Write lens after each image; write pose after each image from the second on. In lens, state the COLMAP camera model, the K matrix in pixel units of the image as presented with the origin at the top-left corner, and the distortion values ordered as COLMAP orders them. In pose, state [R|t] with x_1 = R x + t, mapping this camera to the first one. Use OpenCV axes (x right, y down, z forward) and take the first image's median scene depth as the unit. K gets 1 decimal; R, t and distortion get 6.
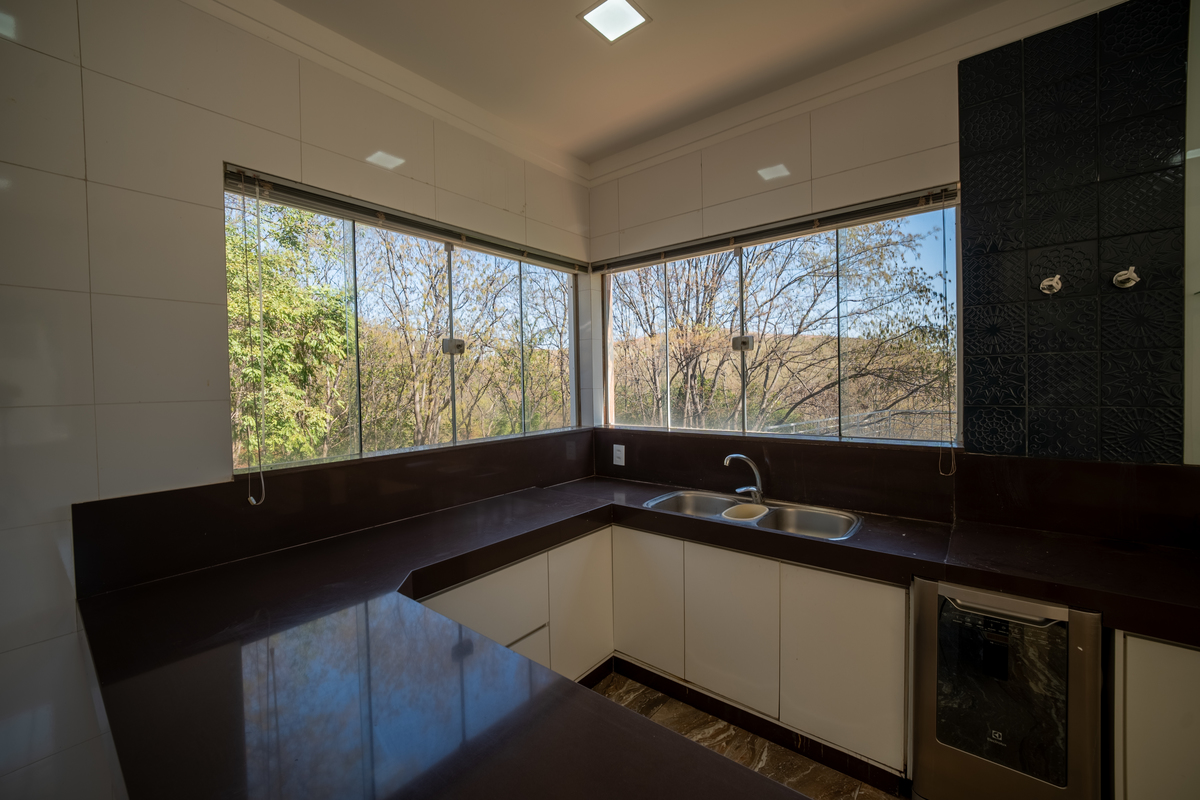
lens RADIAL K [[468.5, 0, 599.0], [0, 468.5, 398.8], [0, 0, 1]] dist [-0.016072, -0.000068]
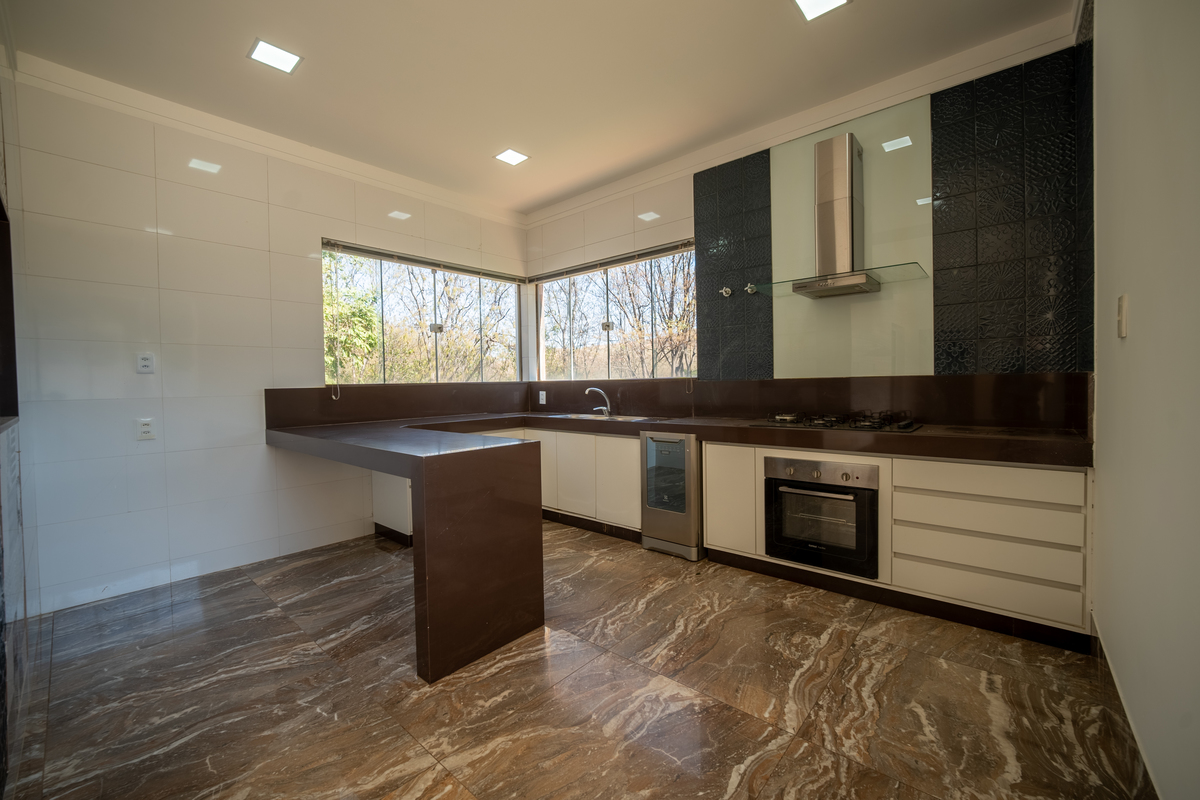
lens RADIAL K [[468.5, 0, 600.7], [0, 468.5, 396.0], [0, 0, 1]] dist [-0.016072, -0.000068]
pose [[0.999382, 0.001613, -0.035104, 0.291695], [-0.001748, 0.999991, -0.003833, 0.118415], [0.035098, 0.003892, 0.999376, -0.580646]]
